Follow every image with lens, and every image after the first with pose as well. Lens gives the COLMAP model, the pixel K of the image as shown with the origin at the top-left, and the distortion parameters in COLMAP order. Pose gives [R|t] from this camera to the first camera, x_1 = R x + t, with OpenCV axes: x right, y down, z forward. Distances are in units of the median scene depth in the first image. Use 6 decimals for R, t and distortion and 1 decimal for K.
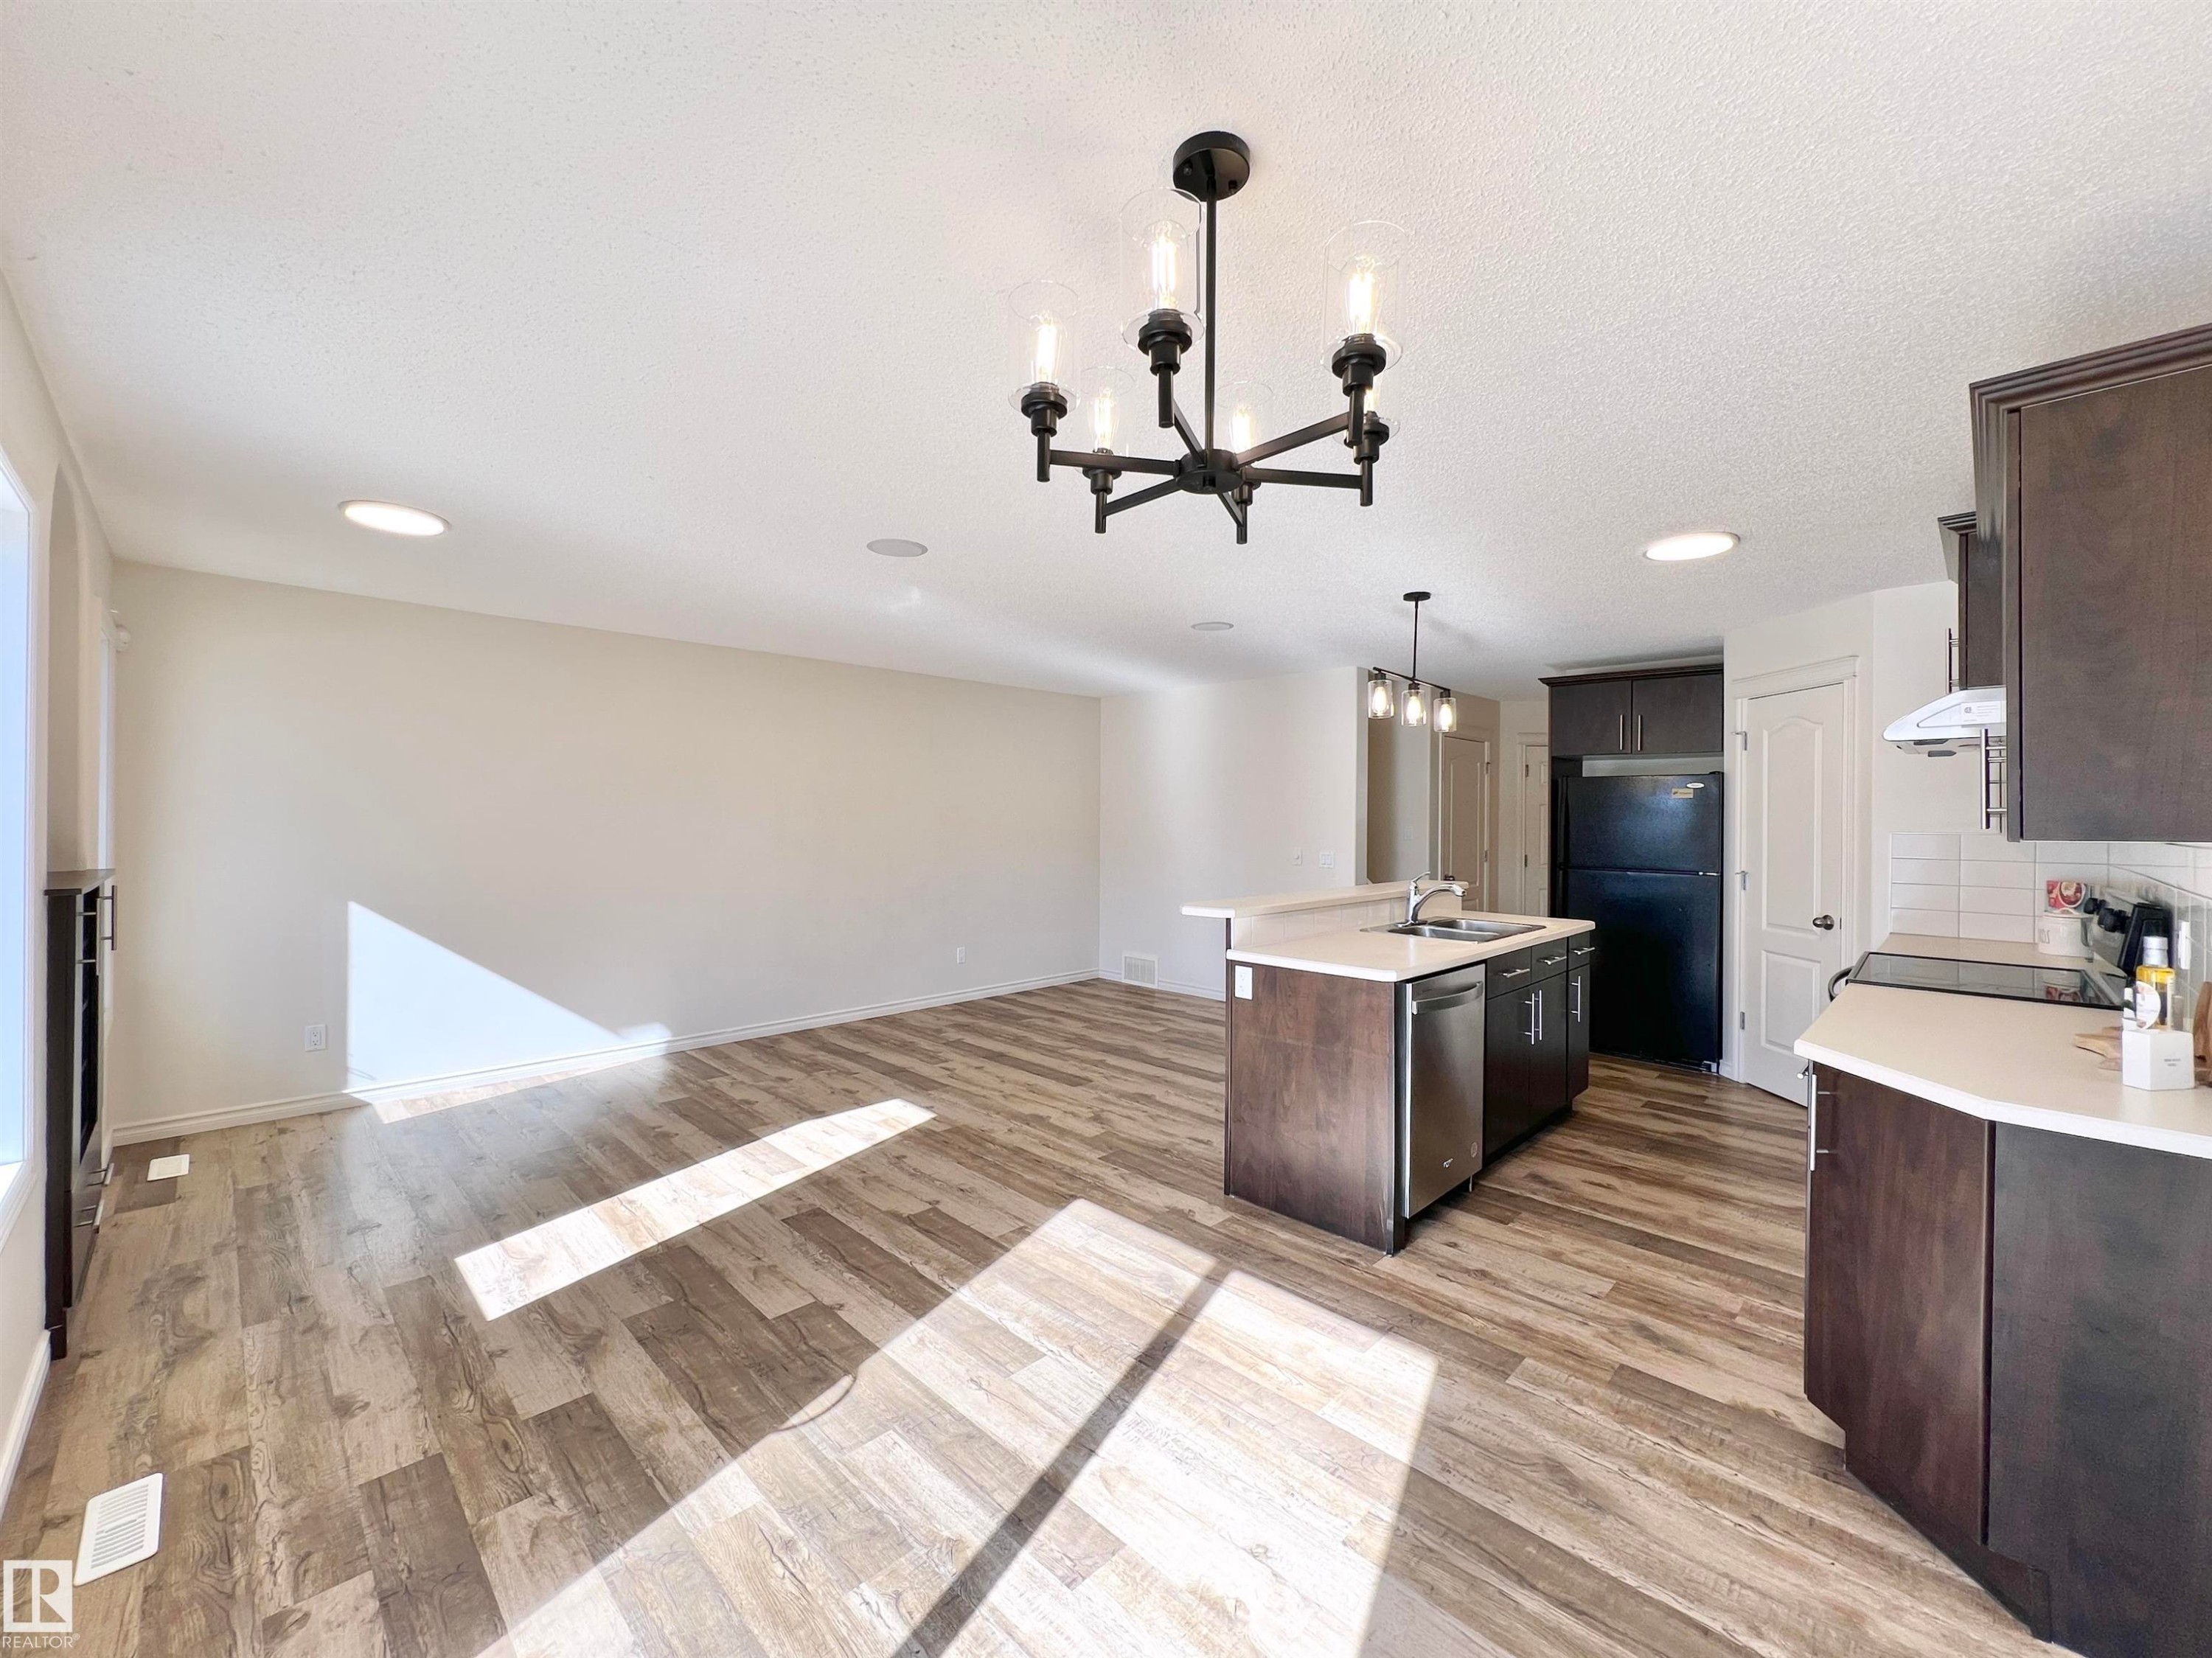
lens RADIAL K [[889.0, 0, 1098.0], [0, 889.0, 819.7], [0, 0, 1]] dist [-0.003705, 0.001137]
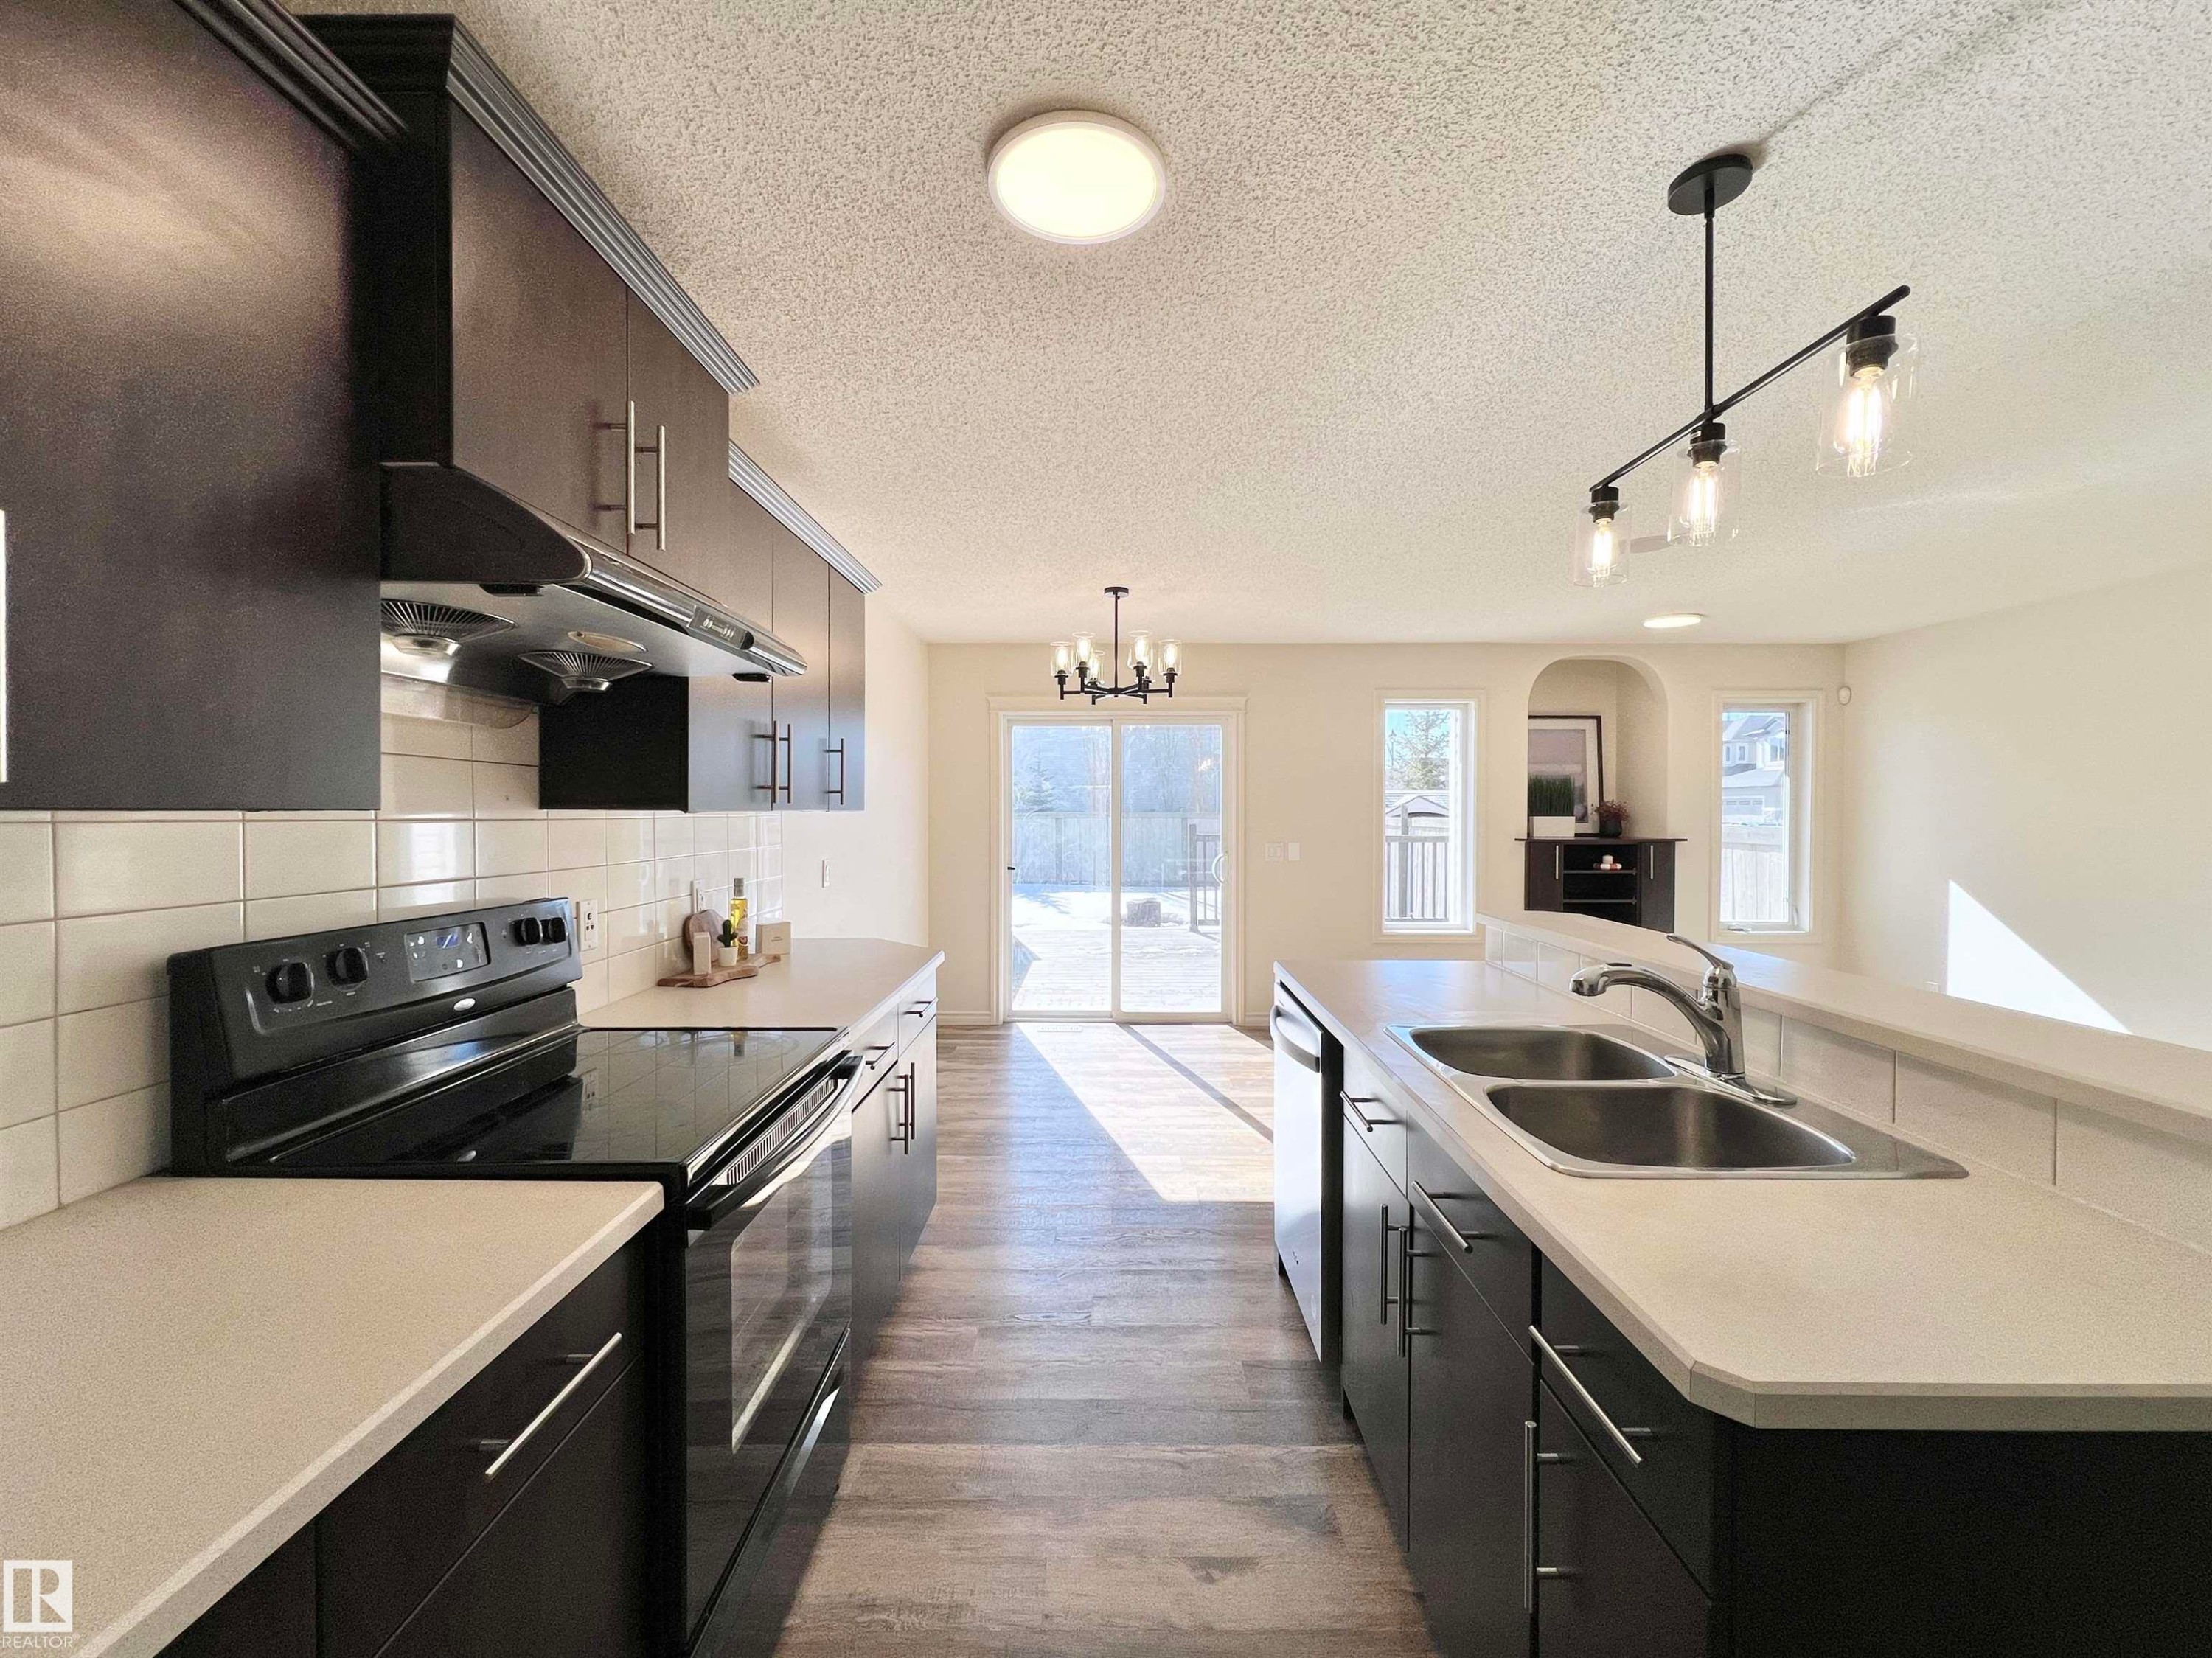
lens RADIAL K [[882.7, 0, 1113.4], [0, 882.7, 827.5], [0, 0, 1]] dist [-0.000064, 0.000236]
pose [[-0.712225, 0.004713, -0.701935, 0.957816], [-0.008920, 0.999836, 0.015764, 0.012224], [0.701894, 0.017489, -0.712067, 1.322304]]
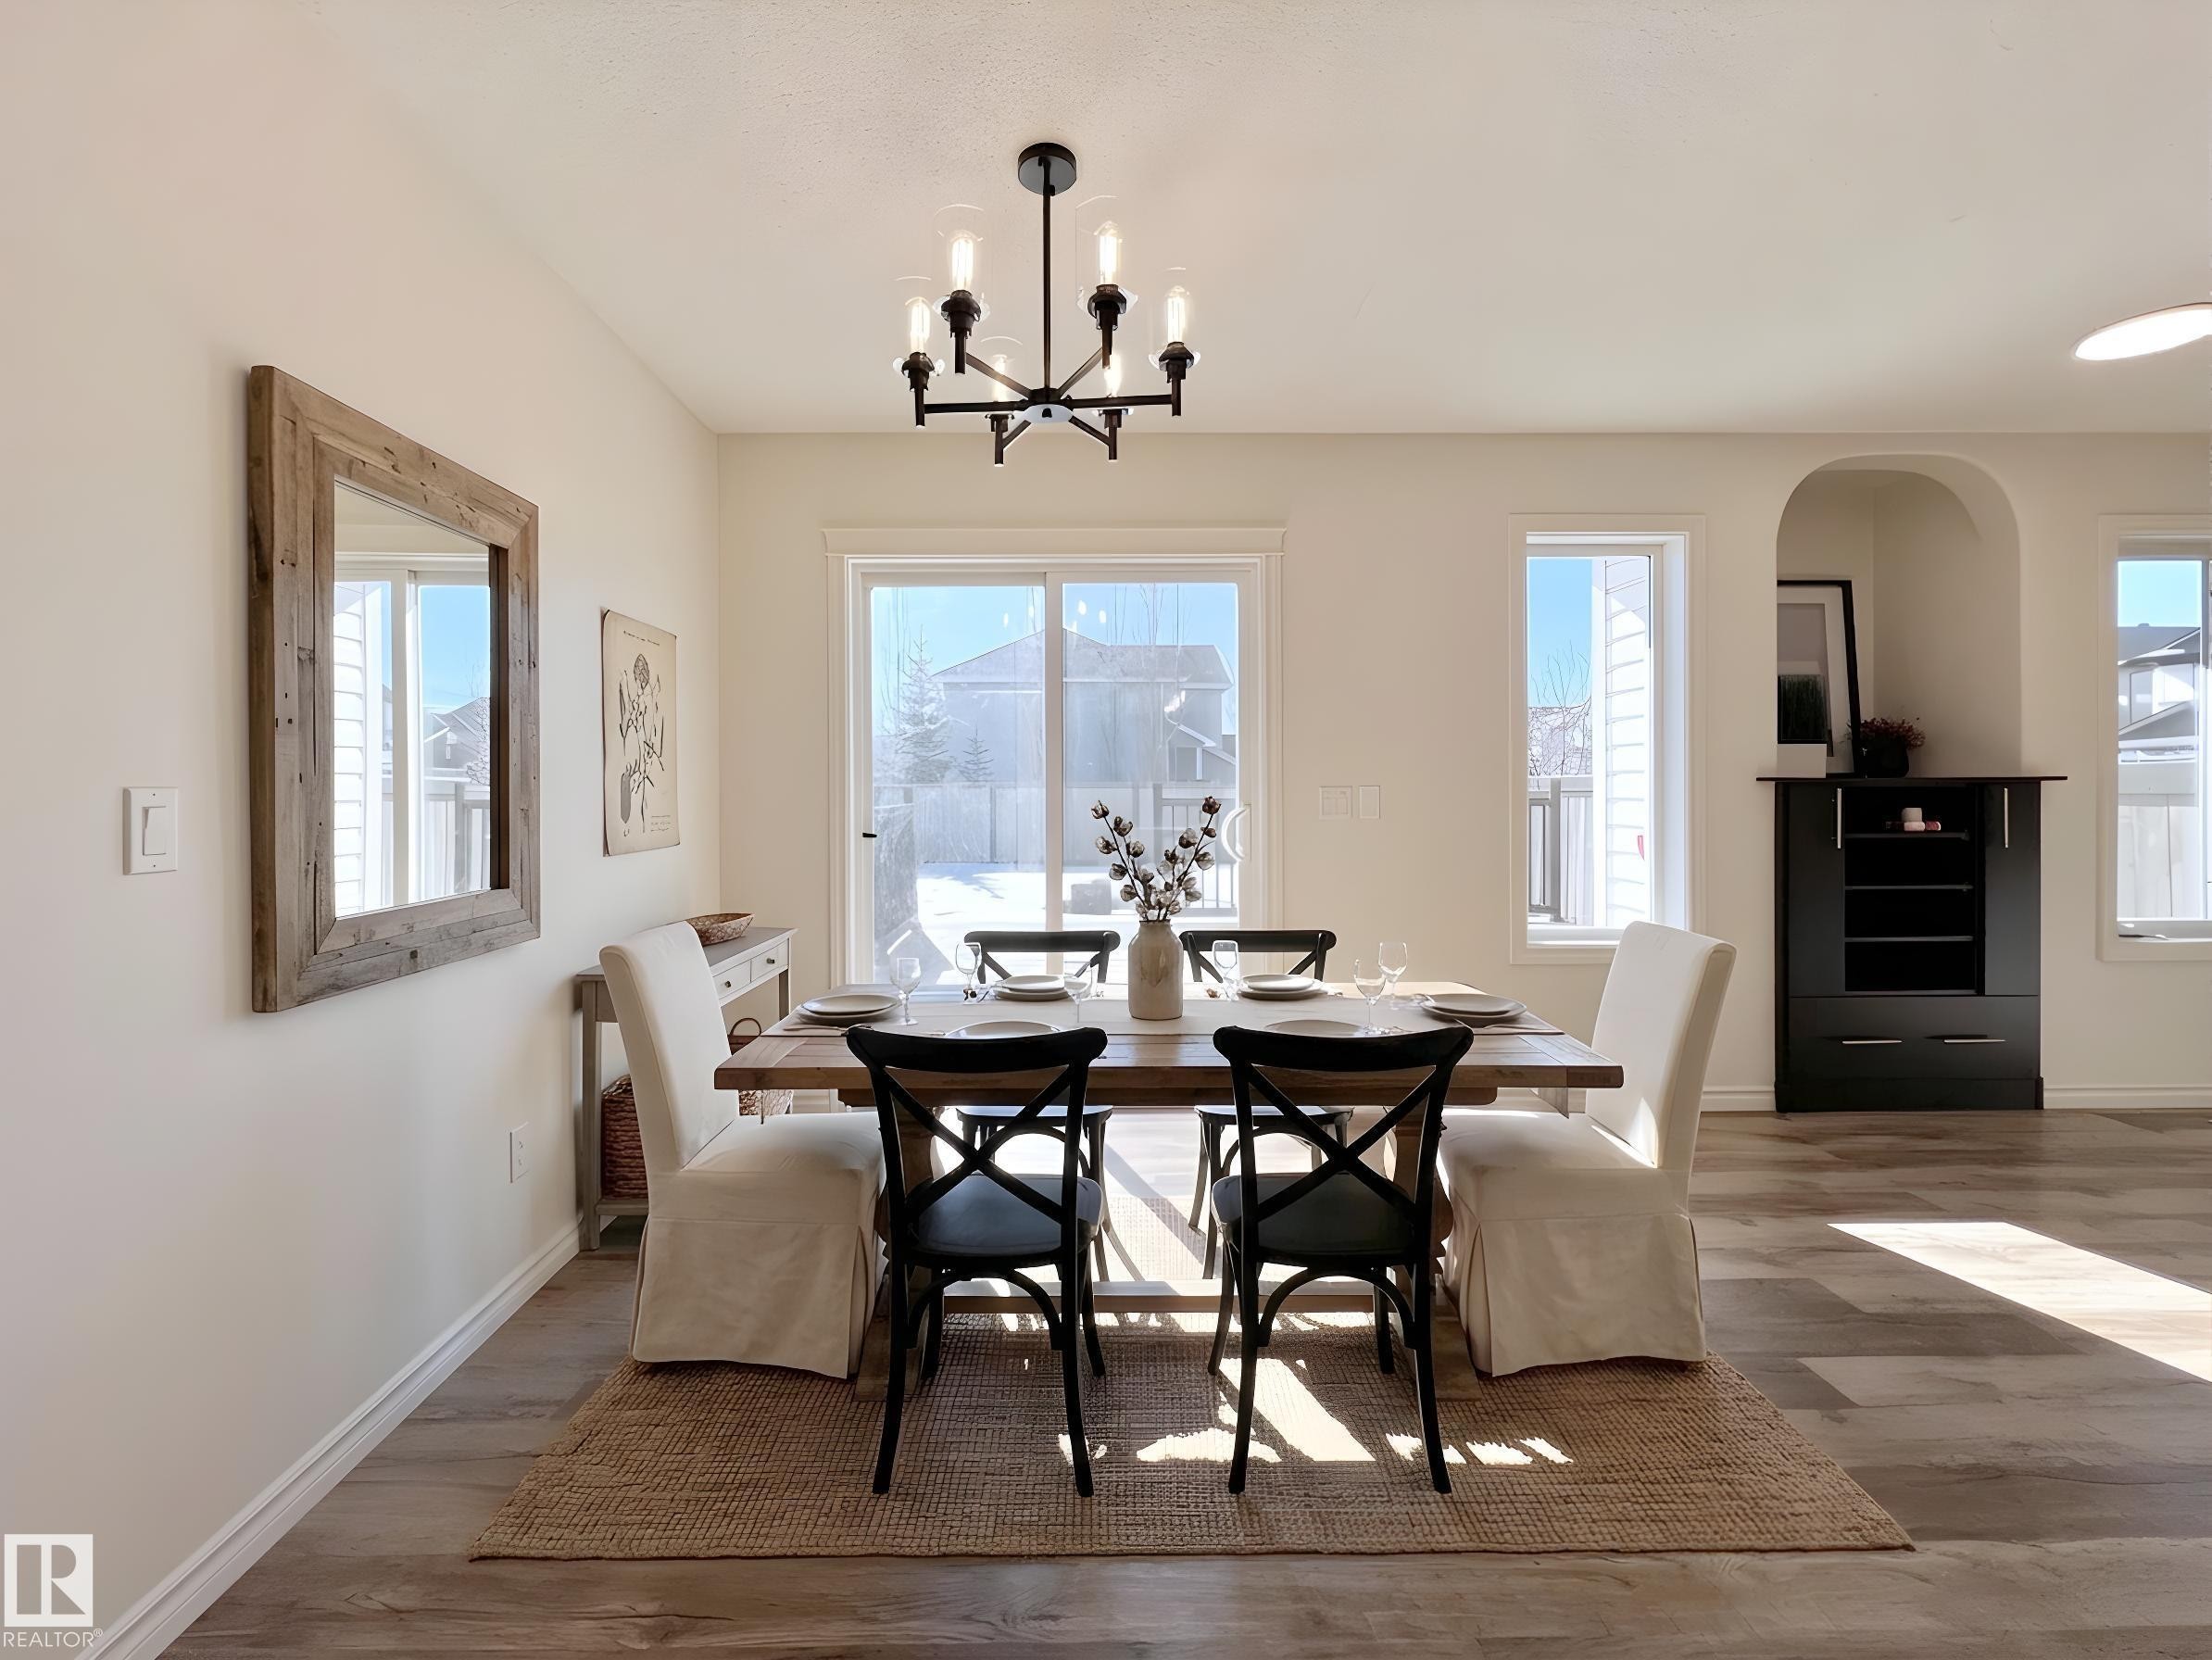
lens RADIAL K [[893.2, 0, 1066.5], [0, 893.2, 790.3], [0, 0, 1]] dist [-0.001156, -0.000312]
pose [[-0.703822, -0.004164, -0.710364, 0.433532], [-0.004780, 0.999988, -0.001126, 0.072410], [0.710360, 0.002603, -0.703834, 0.802666]]
